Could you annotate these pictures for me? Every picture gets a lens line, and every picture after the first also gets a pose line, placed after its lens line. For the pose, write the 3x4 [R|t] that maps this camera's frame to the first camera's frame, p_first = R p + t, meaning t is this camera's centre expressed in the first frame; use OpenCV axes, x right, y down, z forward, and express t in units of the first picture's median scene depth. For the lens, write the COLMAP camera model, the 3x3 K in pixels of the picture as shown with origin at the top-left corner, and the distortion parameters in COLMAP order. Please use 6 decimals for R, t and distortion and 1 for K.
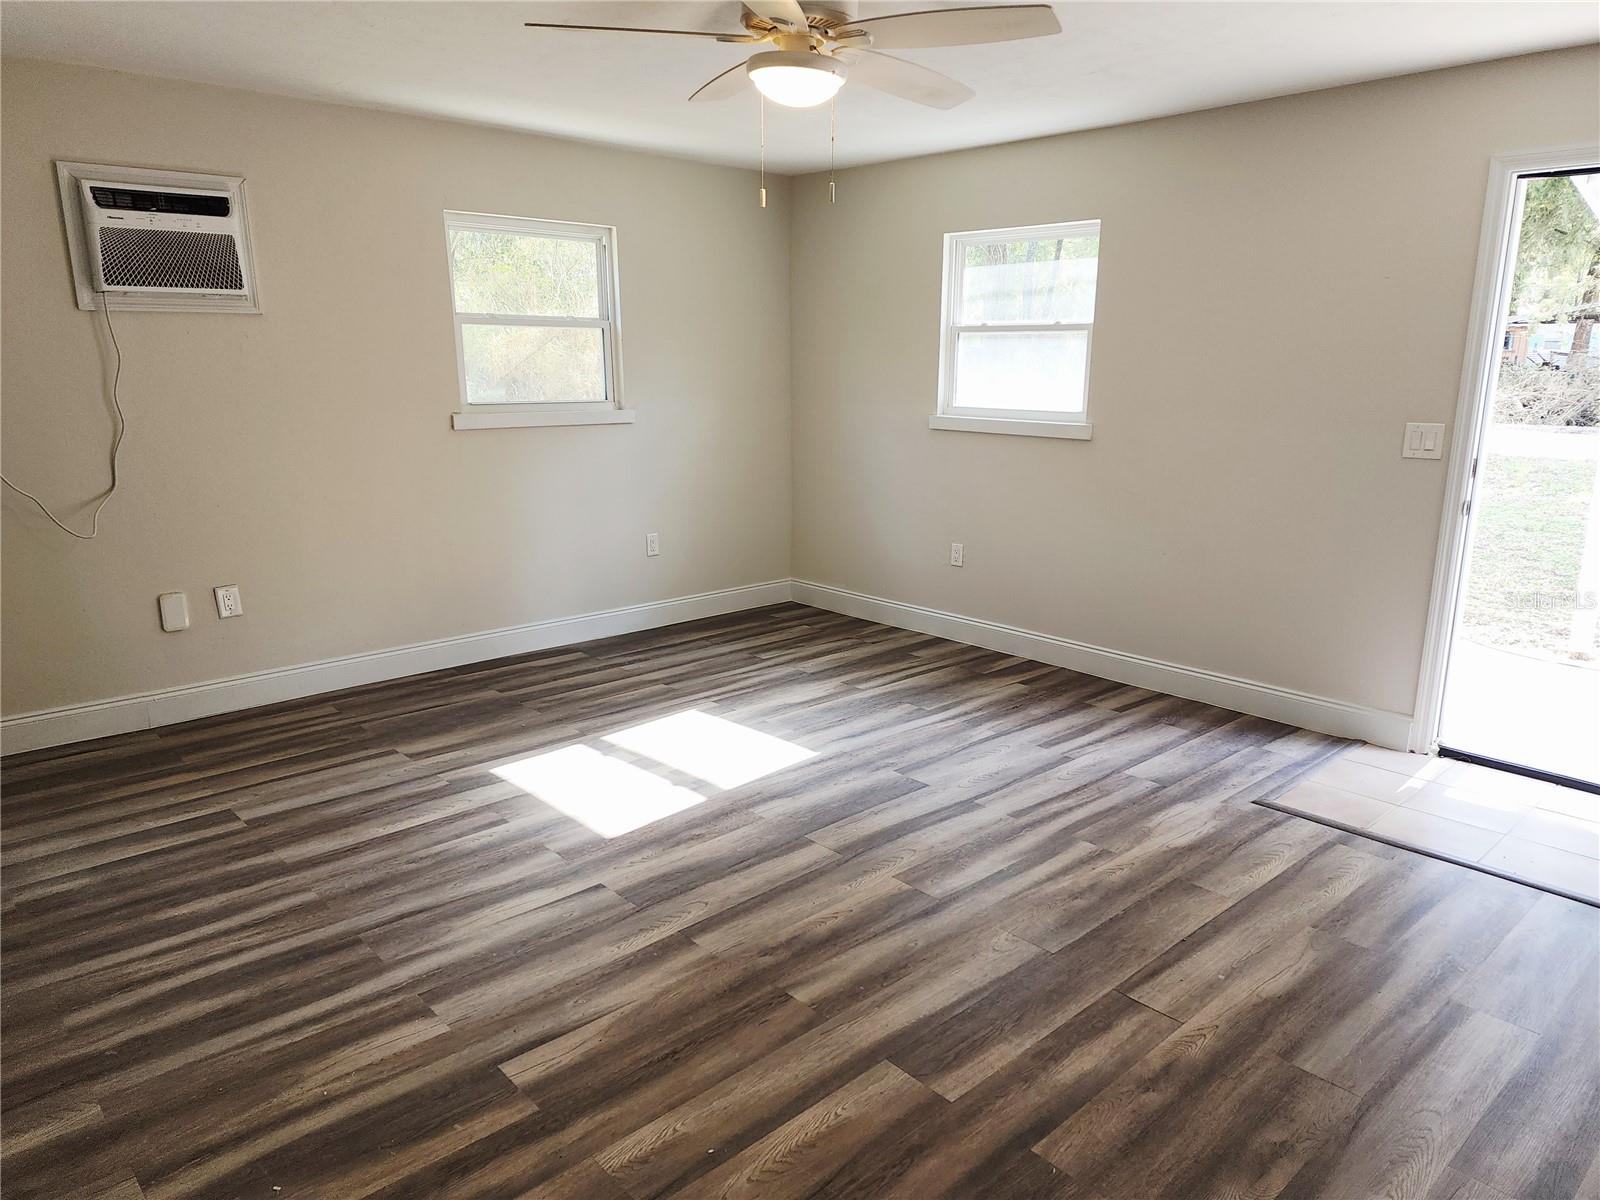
lens RADIAL K [[1068.0, 0, 806.2], [0, 1068.0, 591.7], [0, 0, 1]] dist [0.083325, -0.070655]
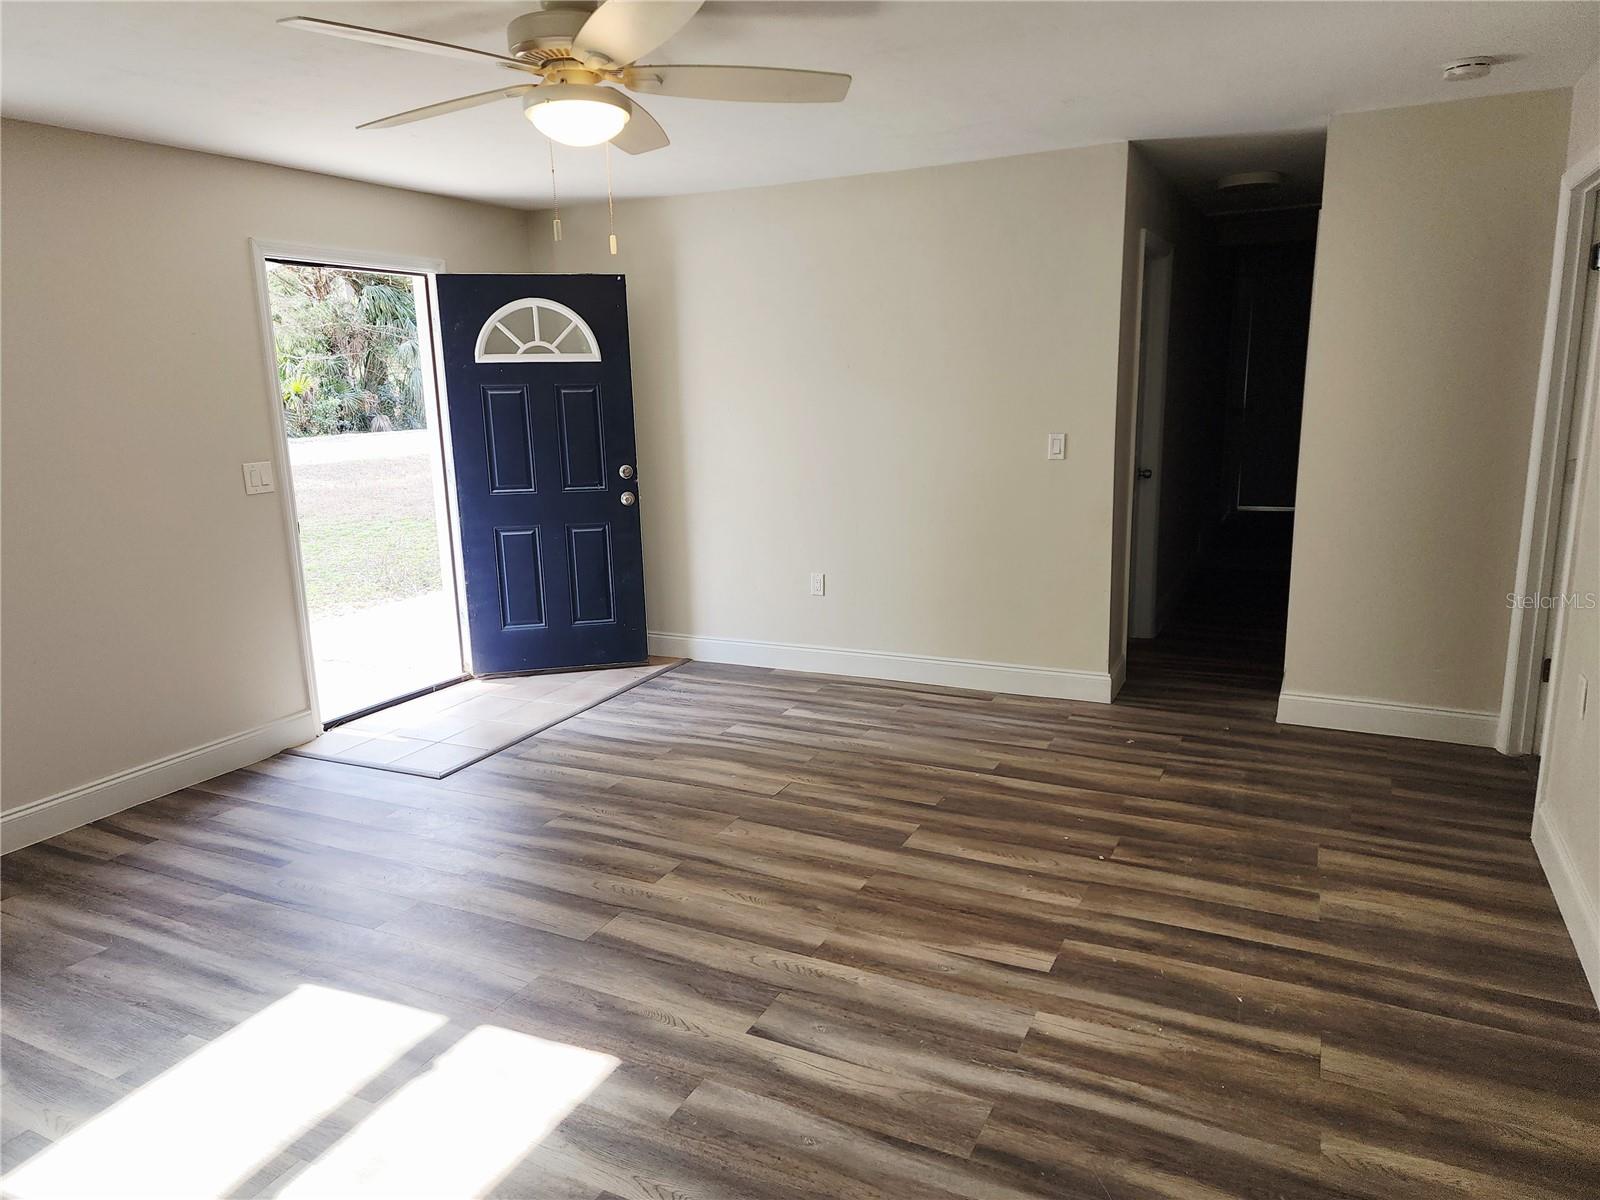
lens RADIAL K [[1068.0, 0, 806.2], [0, 1068.0, 591.7], [0, 0, 1]] dist [0.083325, -0.070655]
pose [[-0.357872, -0.180000, 0.916257, -0.793782], [0.226054, 0.935356, 0.272044, -0.232147], [-0.905995, 0.304480, -0.294049, 0.954741]]
